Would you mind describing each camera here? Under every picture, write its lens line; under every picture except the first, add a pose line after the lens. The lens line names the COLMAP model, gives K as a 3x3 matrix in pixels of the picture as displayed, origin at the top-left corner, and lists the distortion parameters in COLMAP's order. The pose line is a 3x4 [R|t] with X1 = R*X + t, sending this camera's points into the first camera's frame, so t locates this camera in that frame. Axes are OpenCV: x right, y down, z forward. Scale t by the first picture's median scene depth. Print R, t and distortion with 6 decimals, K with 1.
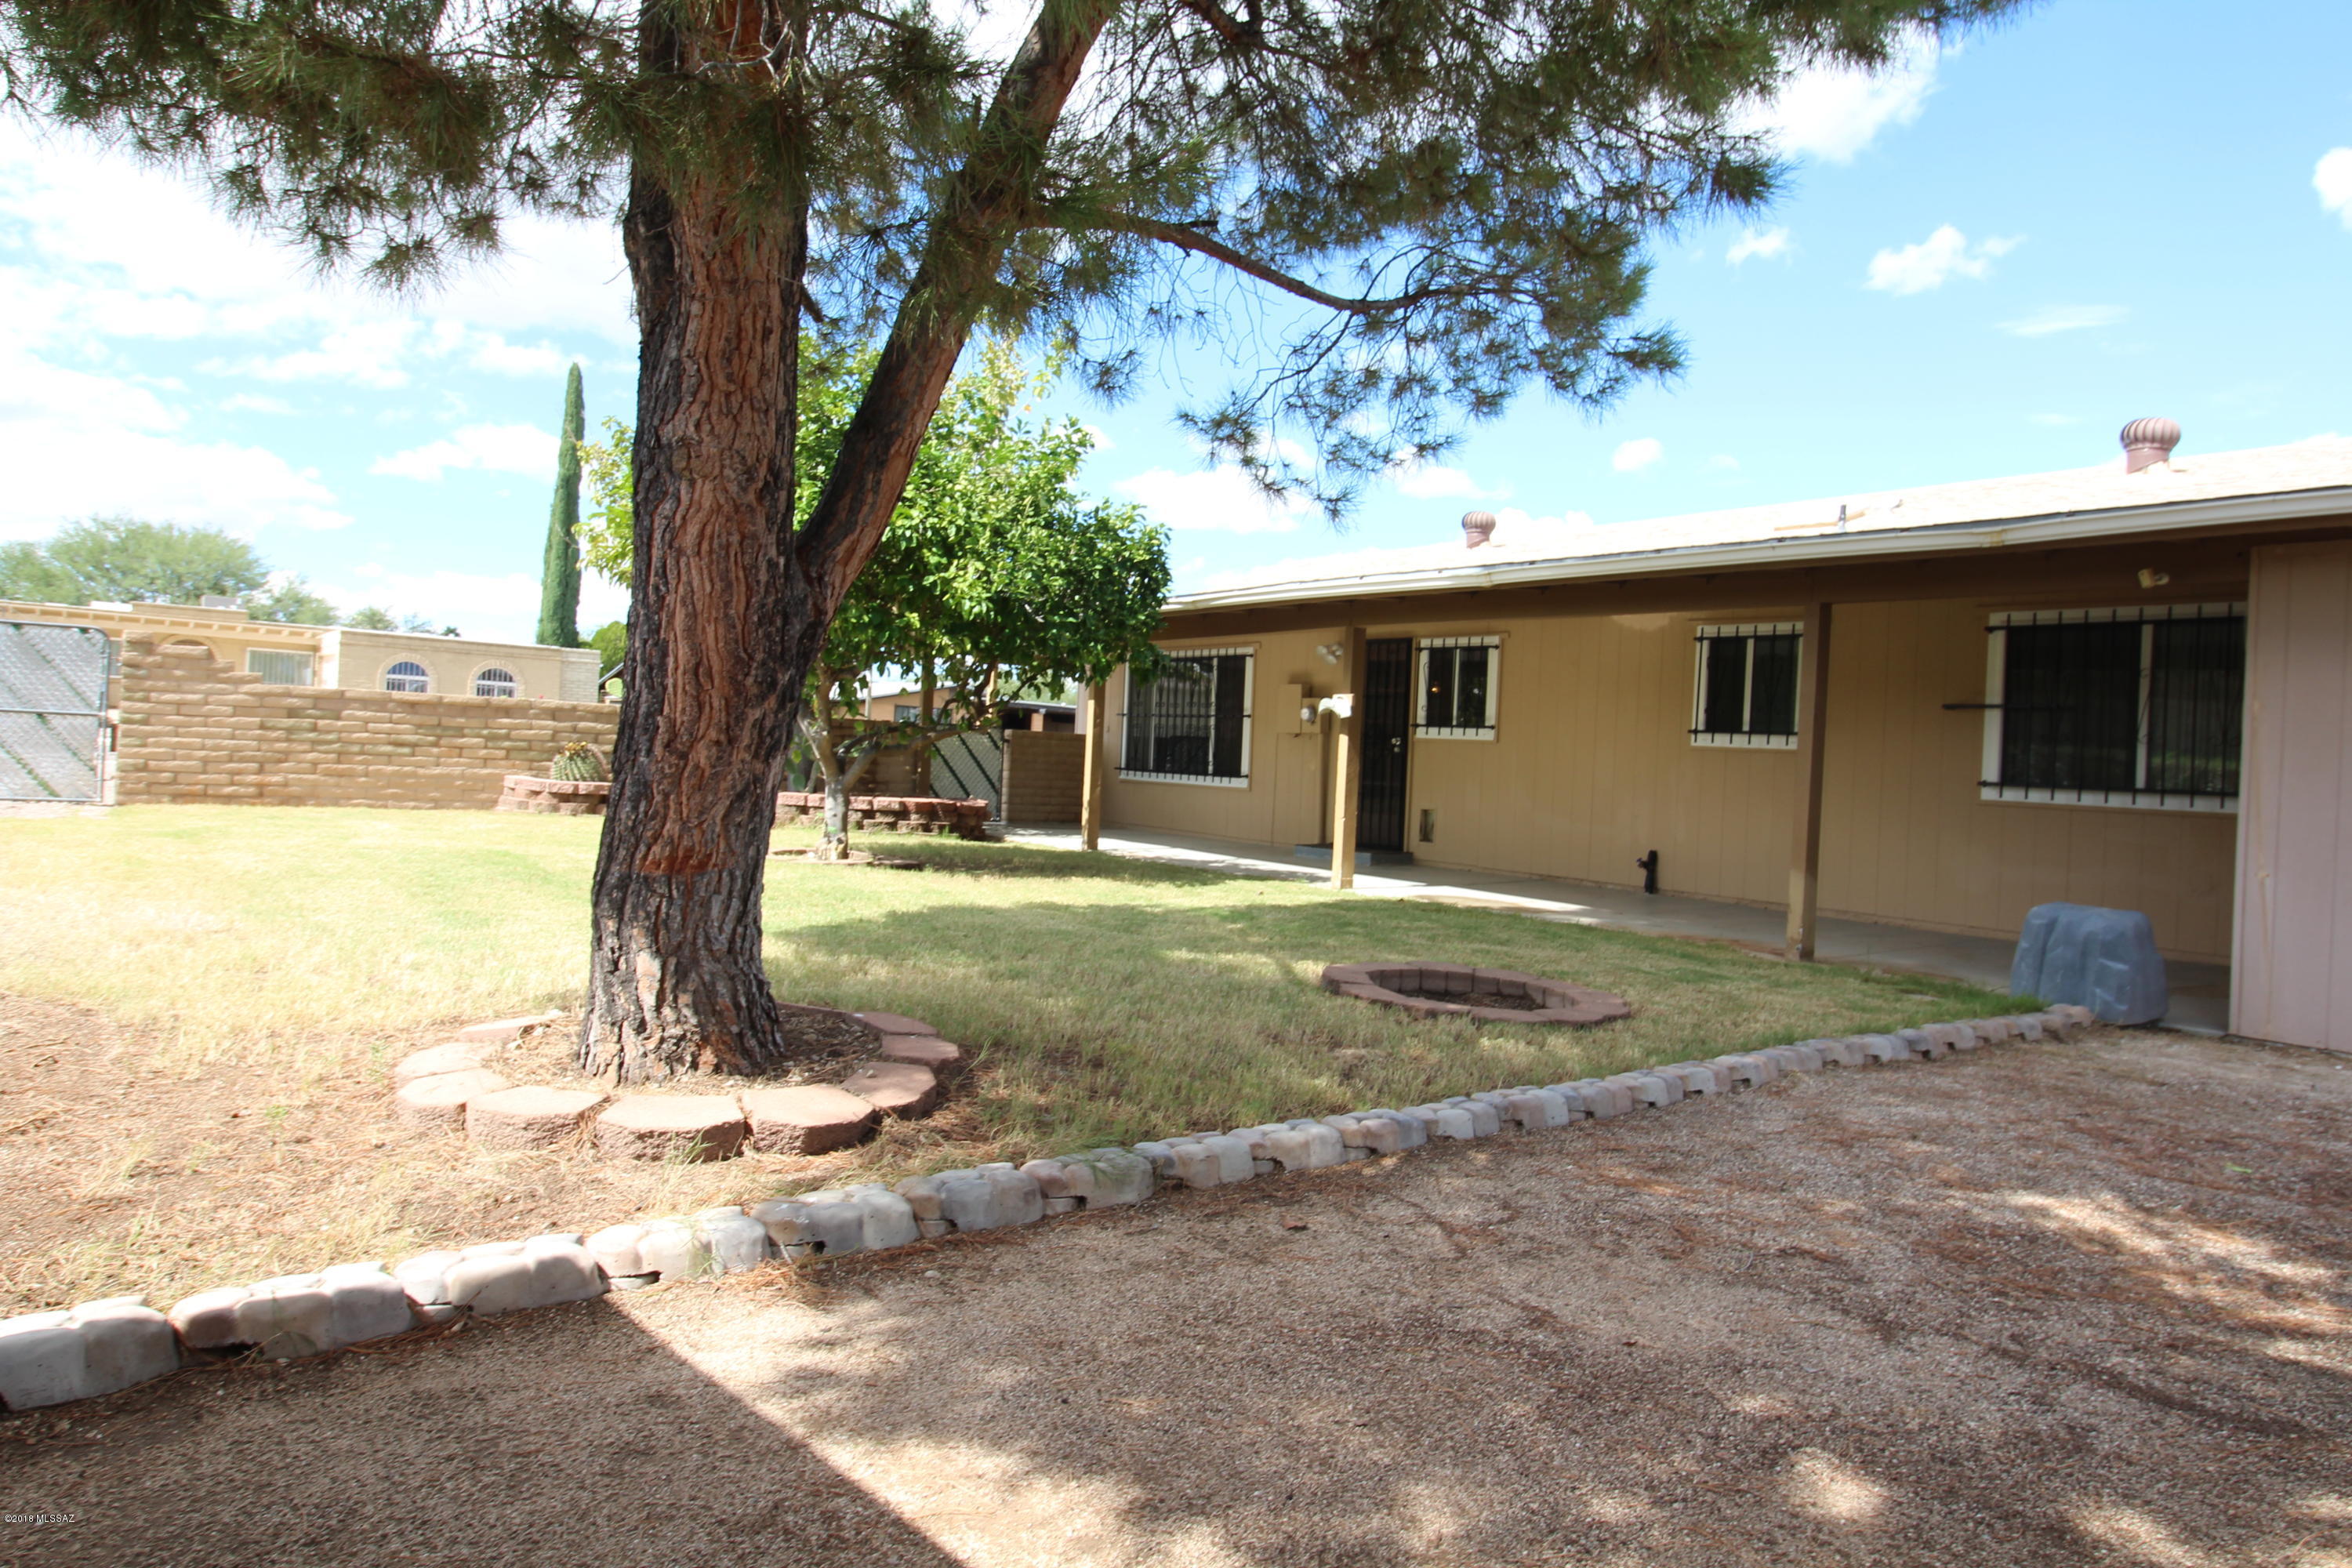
lens RADIAL K [[1397.9, 0, 1184.9], [0, 1397.9, 761.7], [0, 0, 1]] dist [0.019415, -0.025869]
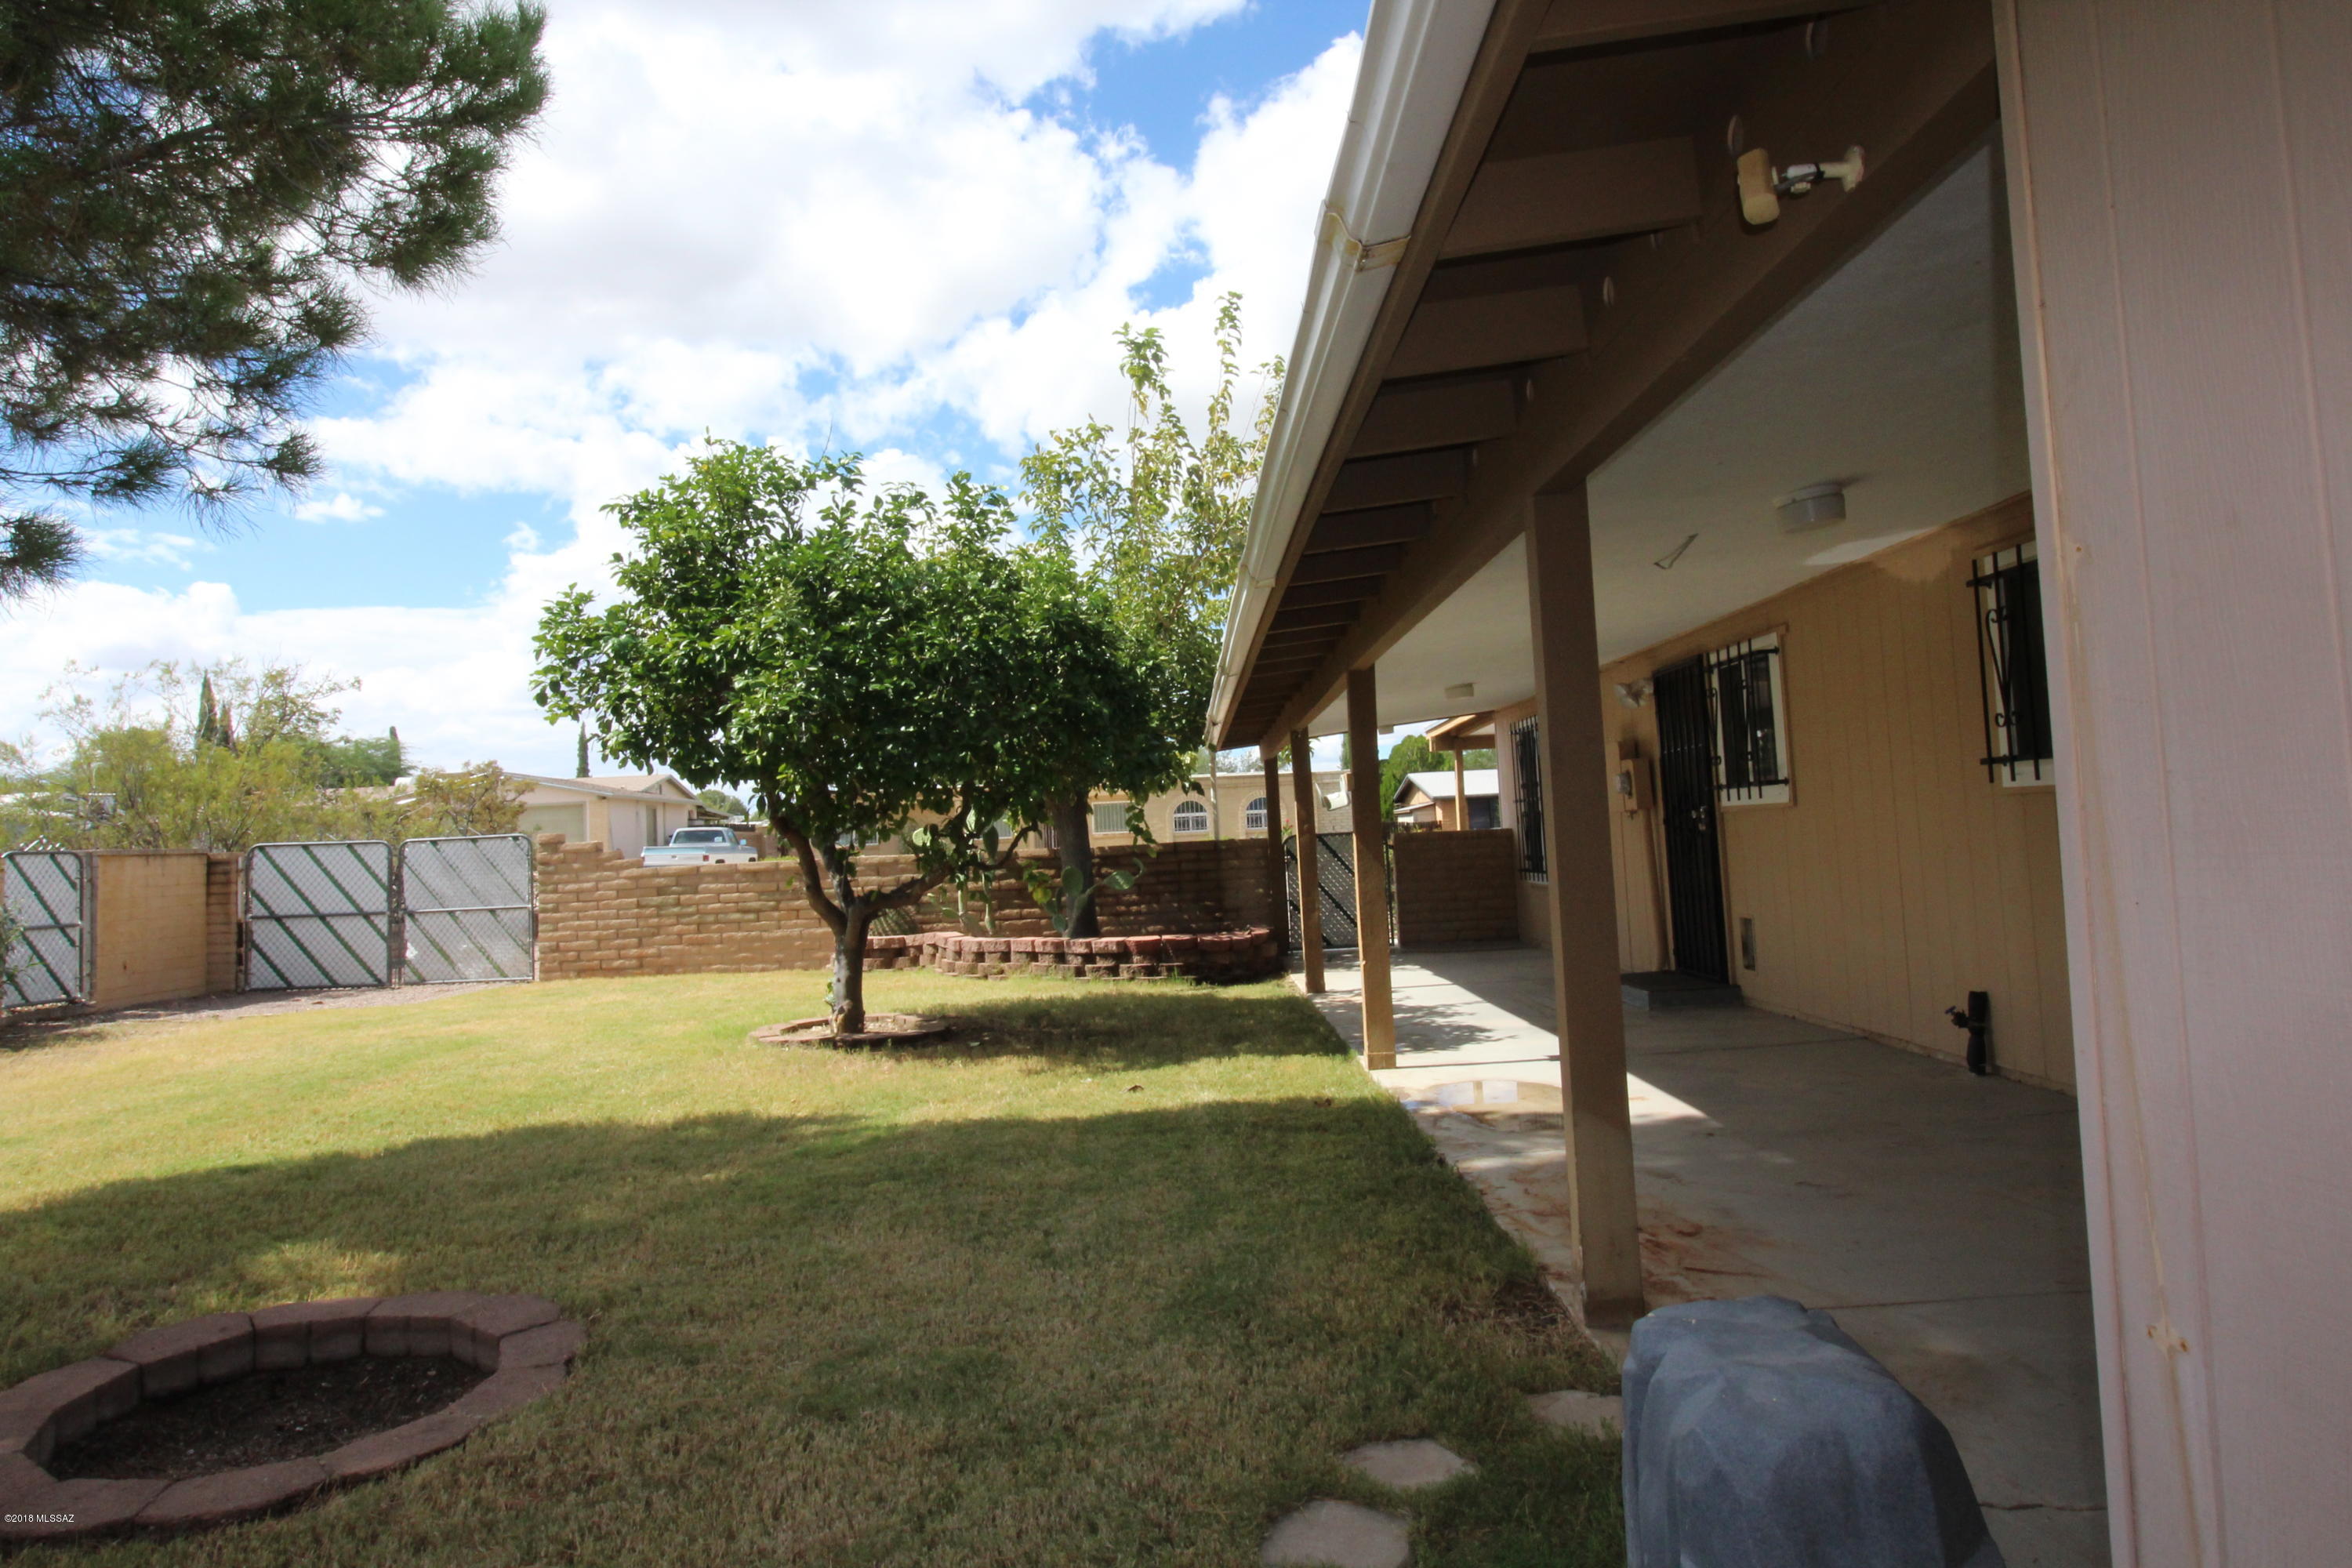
lens RADIAL K [[1402.6, 0, 1184.0], [0, 1402.6, 753.7], [0, 0, 1]] dist [0.001907, -0.005881]
pose [[0.787394, -0.126212, -0.603391, 0.426075], [0.084667, 0.991682, -0.096945, 0.000712], [0.610608, 0.025247, 0.791531, 0.395148]]
